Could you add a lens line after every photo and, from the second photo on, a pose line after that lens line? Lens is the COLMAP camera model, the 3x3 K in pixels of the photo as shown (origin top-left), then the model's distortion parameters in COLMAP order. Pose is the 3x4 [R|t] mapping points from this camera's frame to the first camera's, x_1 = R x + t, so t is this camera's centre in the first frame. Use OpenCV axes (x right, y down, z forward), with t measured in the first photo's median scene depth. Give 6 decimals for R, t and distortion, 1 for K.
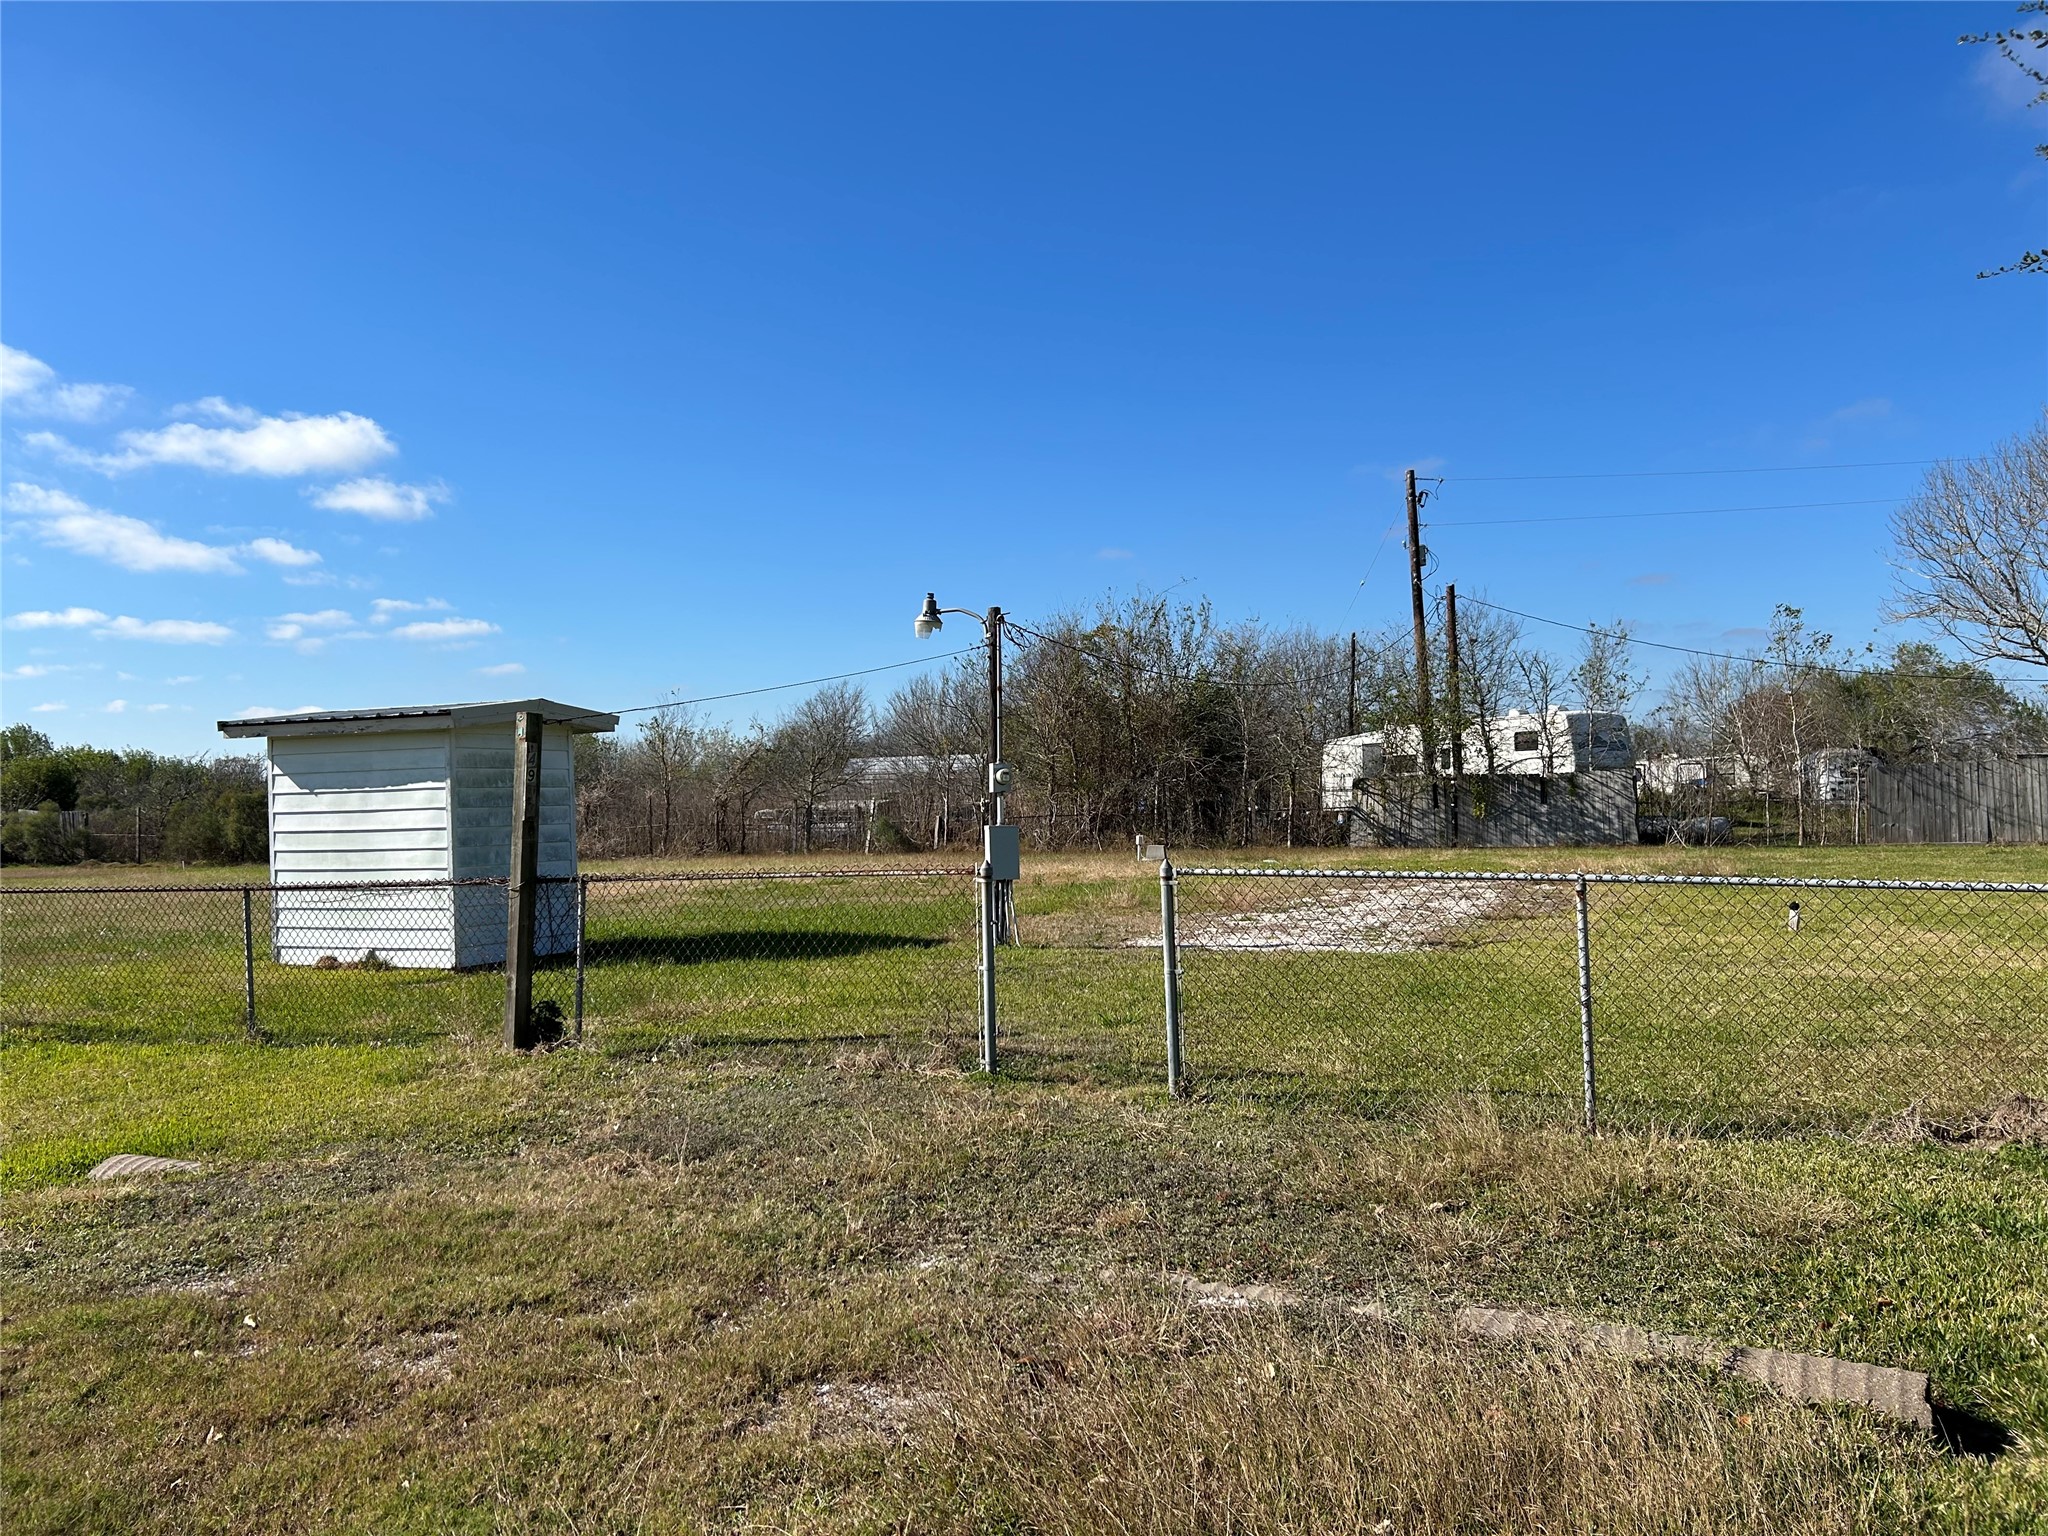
lens RADIAL K [[1521.6, 0, 1002.0], [0, 1521.6, 769.3], [0, 0, 1]] dist [0.080519, -0.062580]
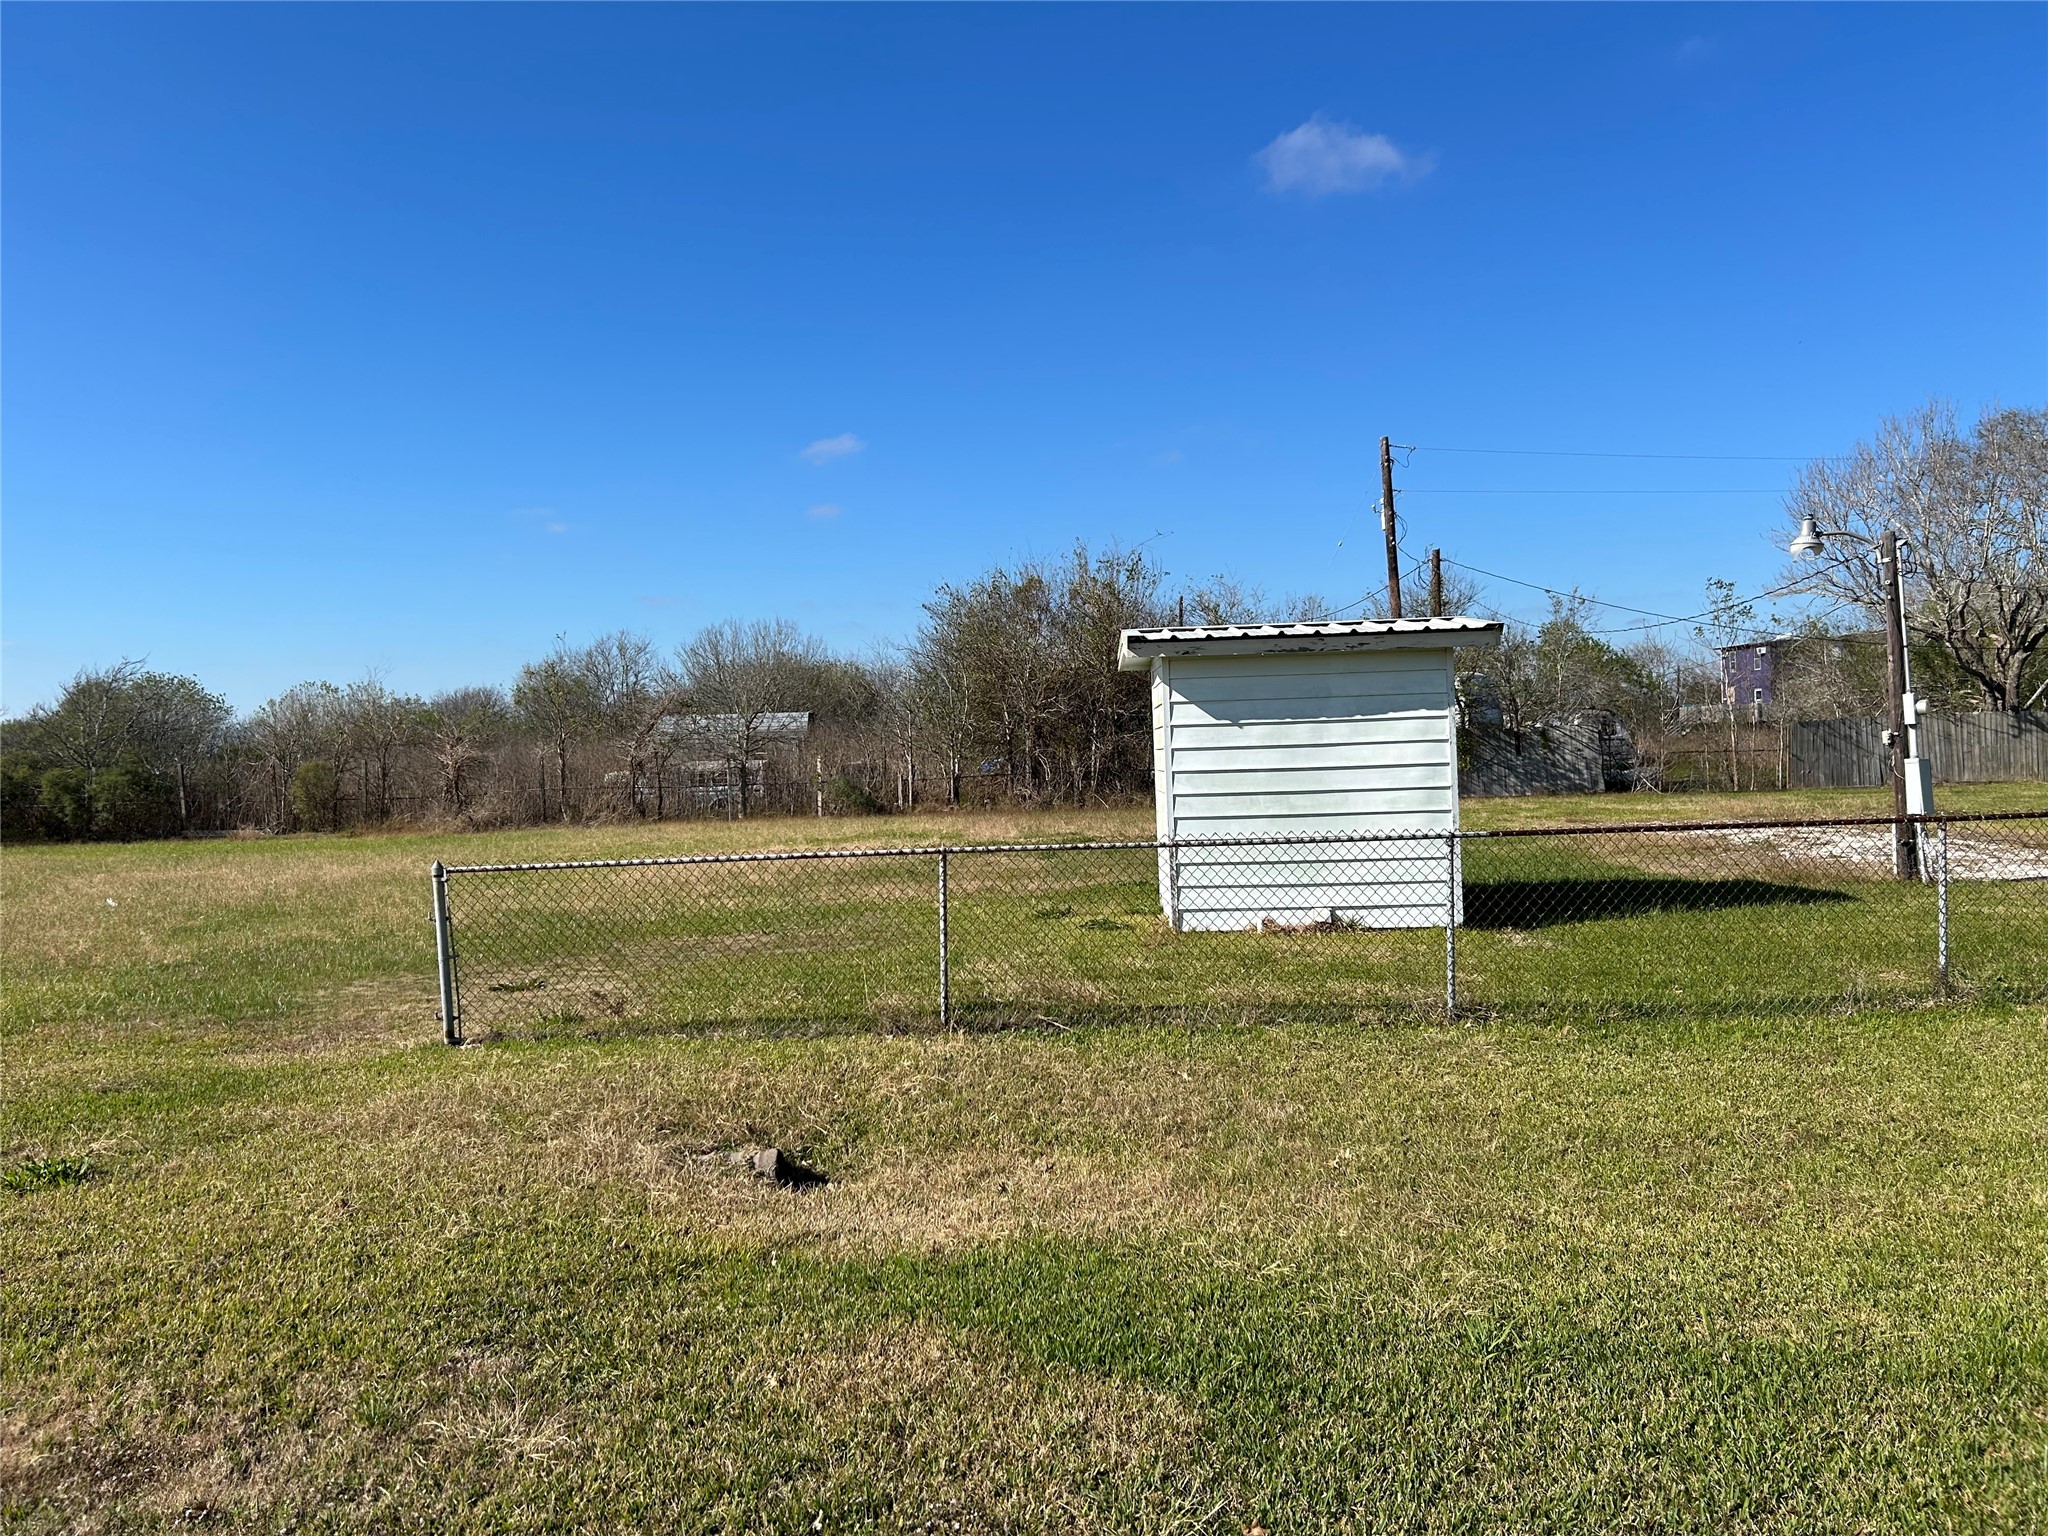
lens RADIAL K [[1521.6, 0, 1002.0], [0, 1521.6, 769.3], [0, 0, 1]] dist [0.080519, -0.062580]
pose [[0.940640, -0.006929, 0.339334, -0.835772], [-0.000100, 0.999786, 0.020691, 0.022452], [-0.339405, -0.019497, 0.940438, 0.265676]]
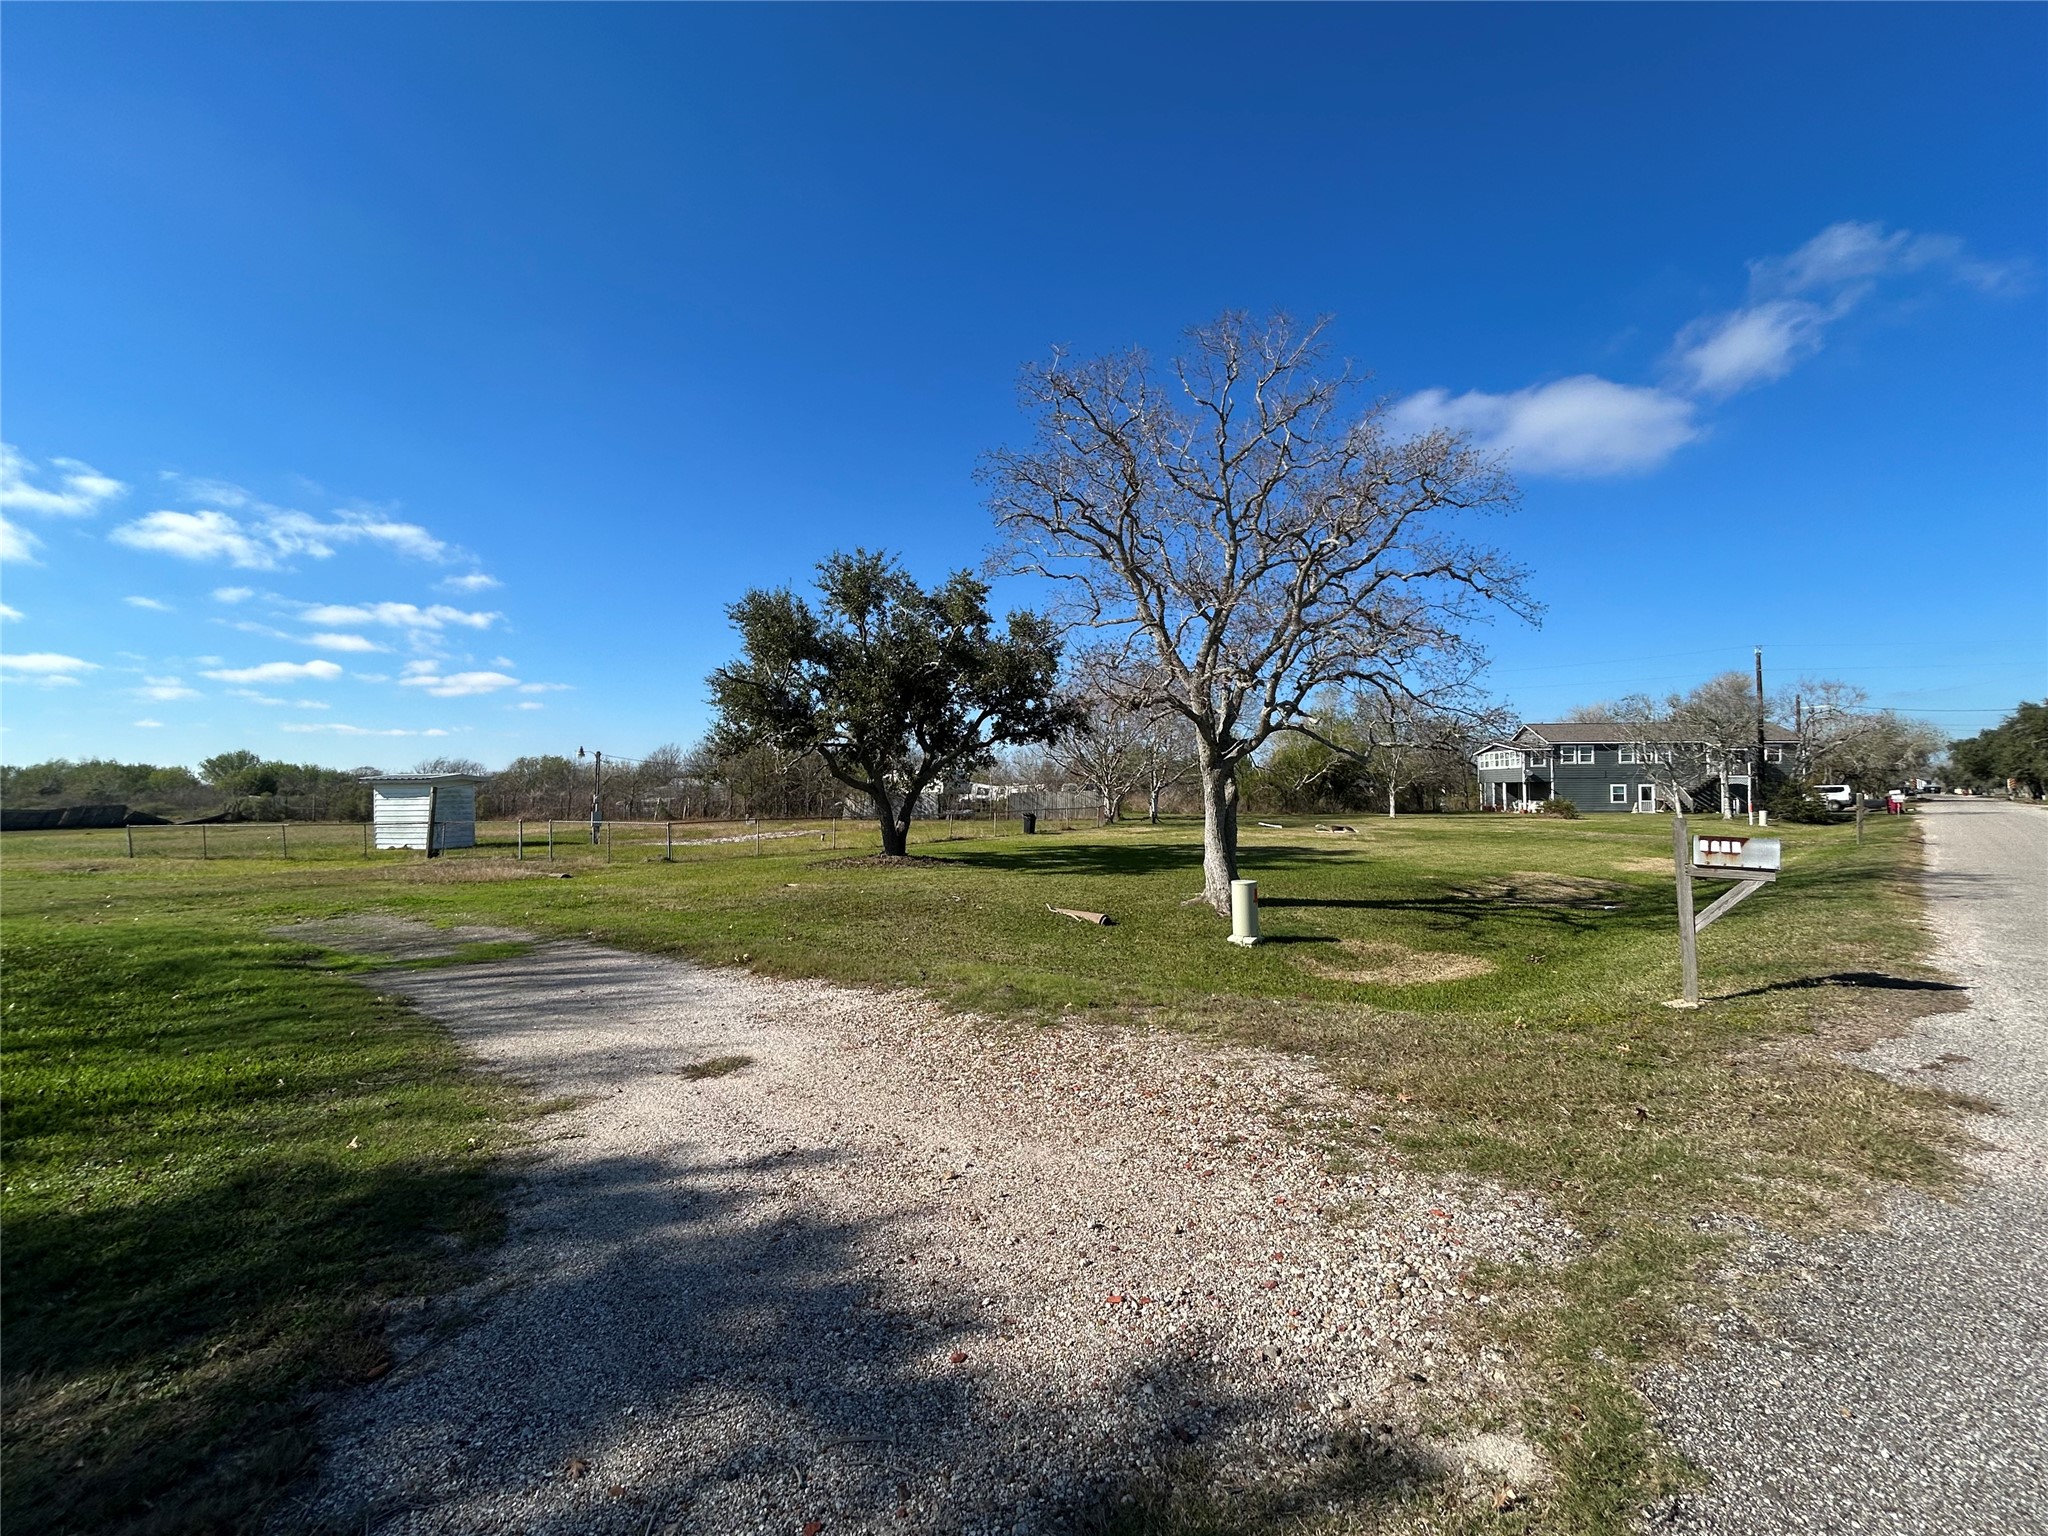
lens RADIAL K [[822.0, 0, 1014.3], [0, 822.0, 761.7], [0, 0, 1]] dist [-0.000441, 0.000018]
pose [[0.978214, 0.023791, 0.206231, 0.562414], [-0.019739, 0.999570, -0.021683, -0.060220], [-0.206658, 0.017139, 0.978263, -1.134554]]
